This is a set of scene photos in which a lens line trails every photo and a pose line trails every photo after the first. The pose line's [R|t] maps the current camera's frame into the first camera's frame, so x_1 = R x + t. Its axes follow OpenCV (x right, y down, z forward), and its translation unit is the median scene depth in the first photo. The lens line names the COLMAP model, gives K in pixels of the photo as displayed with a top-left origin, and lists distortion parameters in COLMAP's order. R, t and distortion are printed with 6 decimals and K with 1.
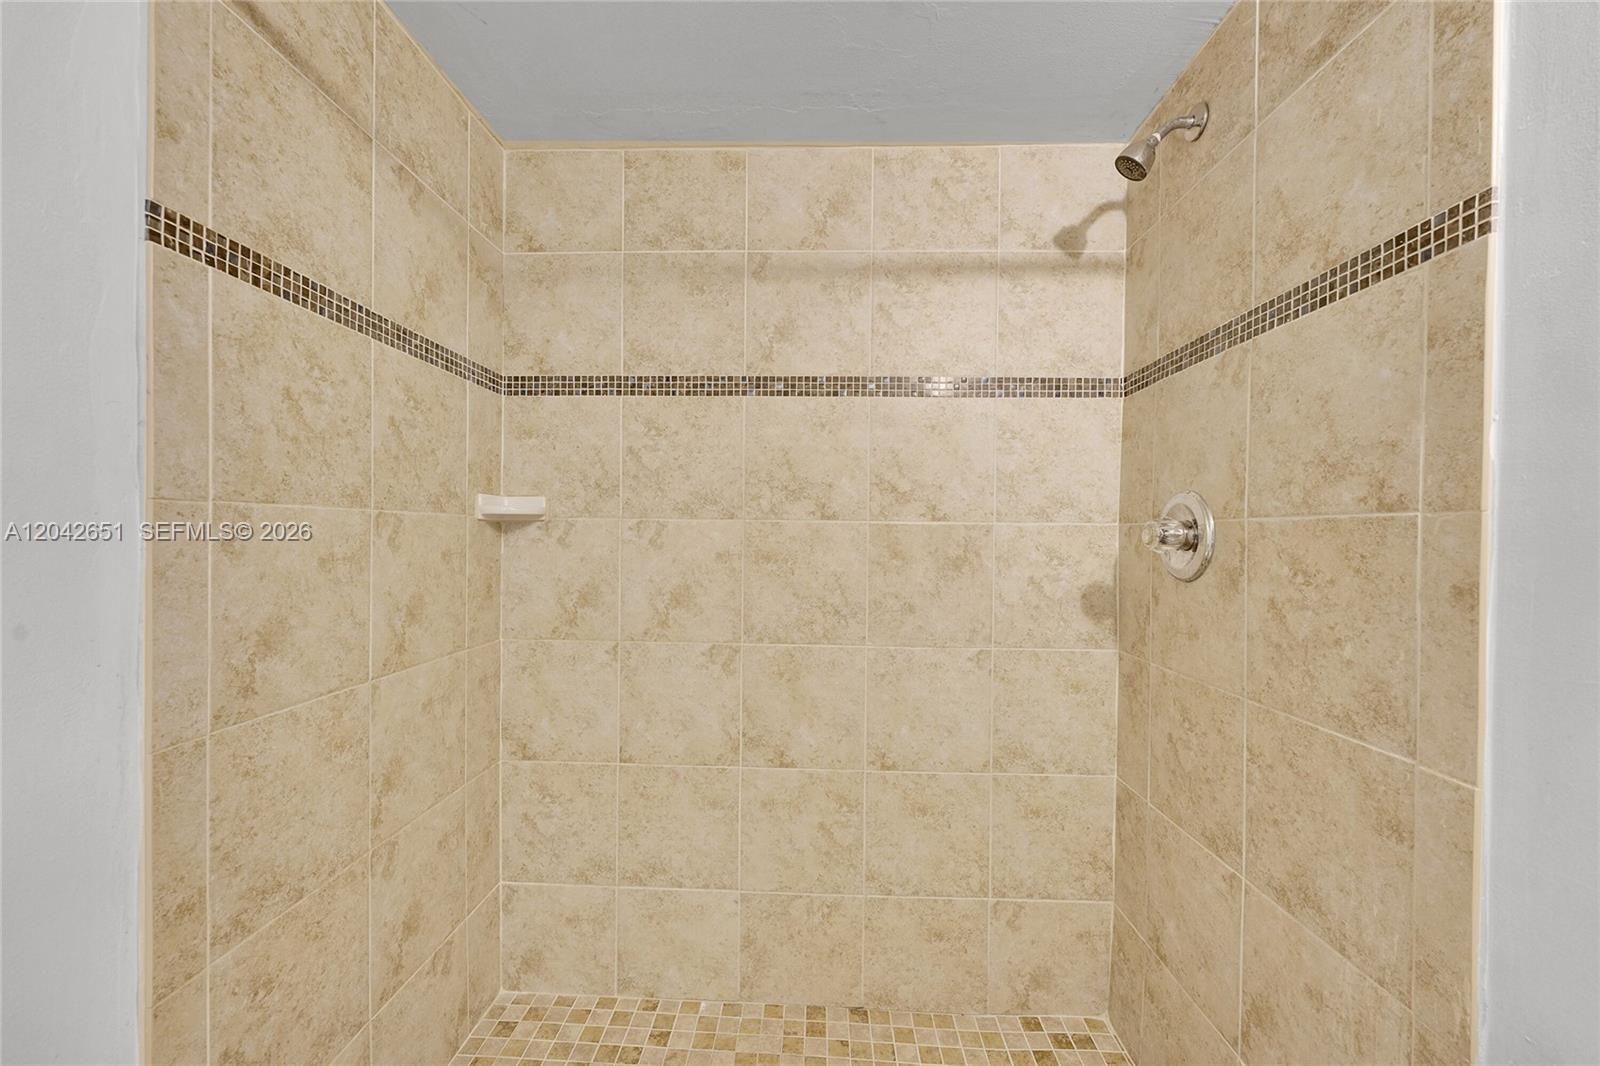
lens RADIAL K [[641.7, 0, 800.3], [0, 641.7, 539.5], [0, 0, 1]] dist [-0.000528, 0.000155]
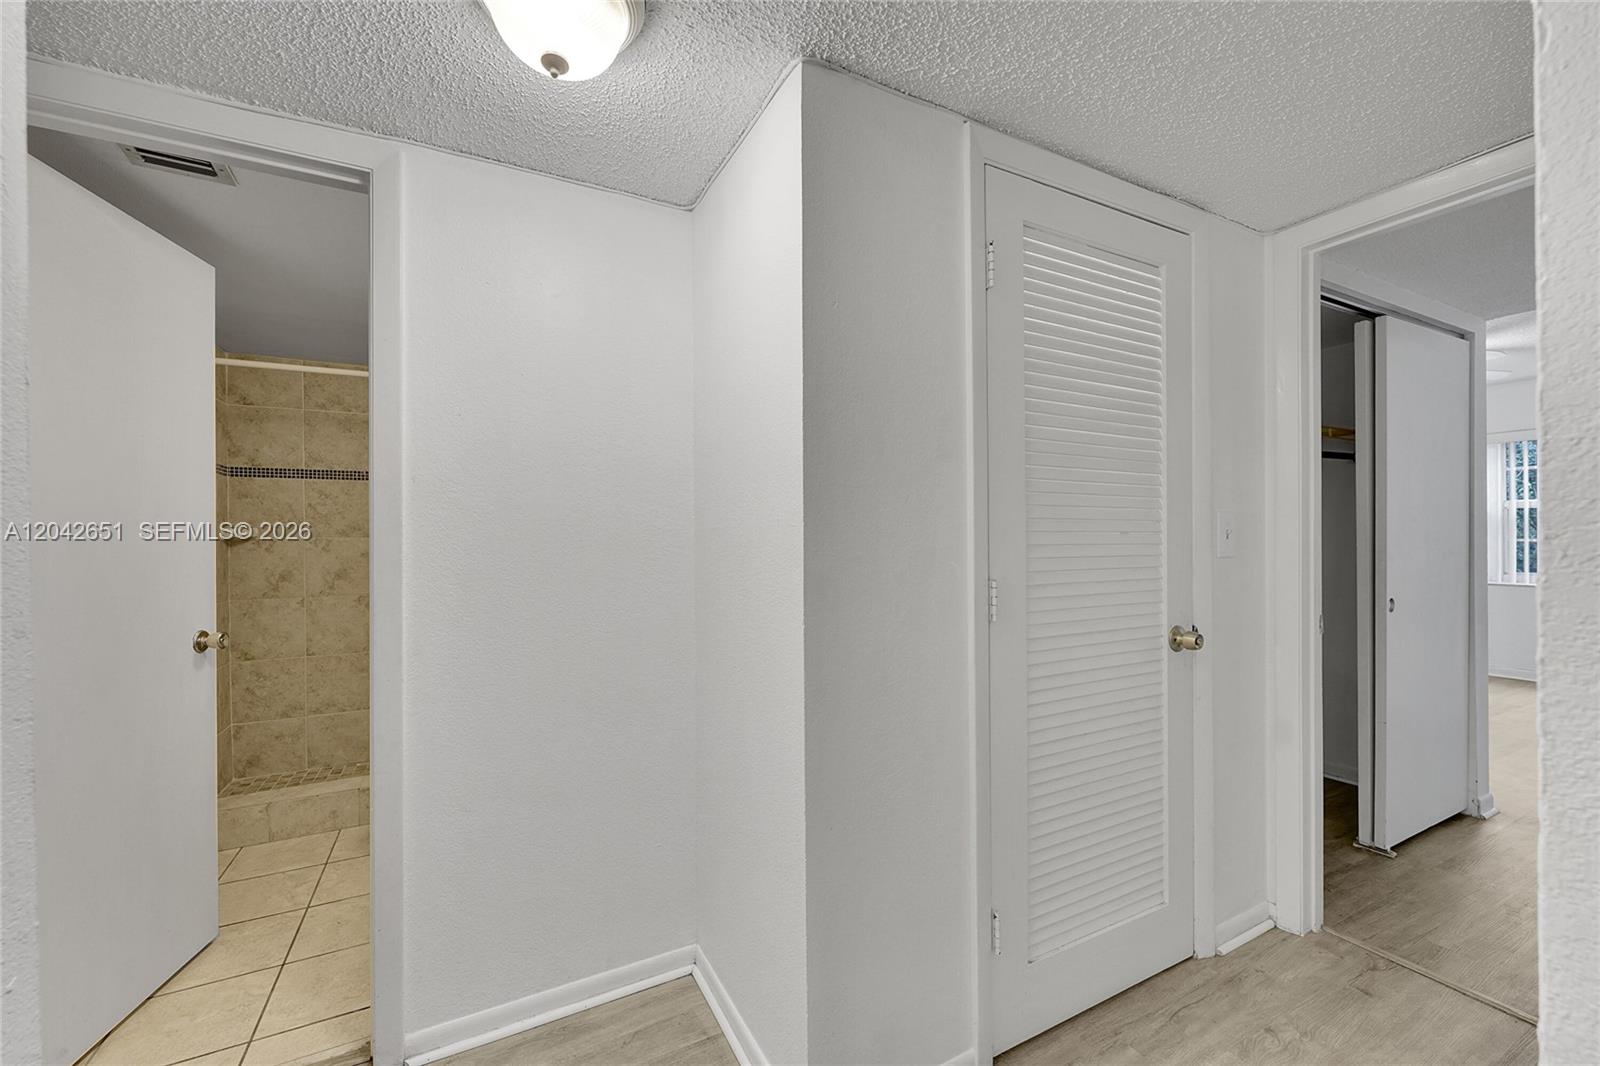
lens RADIAL K [[641.7, 0, 800.3], [0, 641.7, 539.5], [0, 0, 1]] dist [-0.000528, 0.000155]
pose [[0.868665, -0.019868, 0.495002, 0.084383], [0.022756, 0.999741, 0.000192, 0.008277], [-0.494878, 0.011098, 0.868892, -1.586240]]
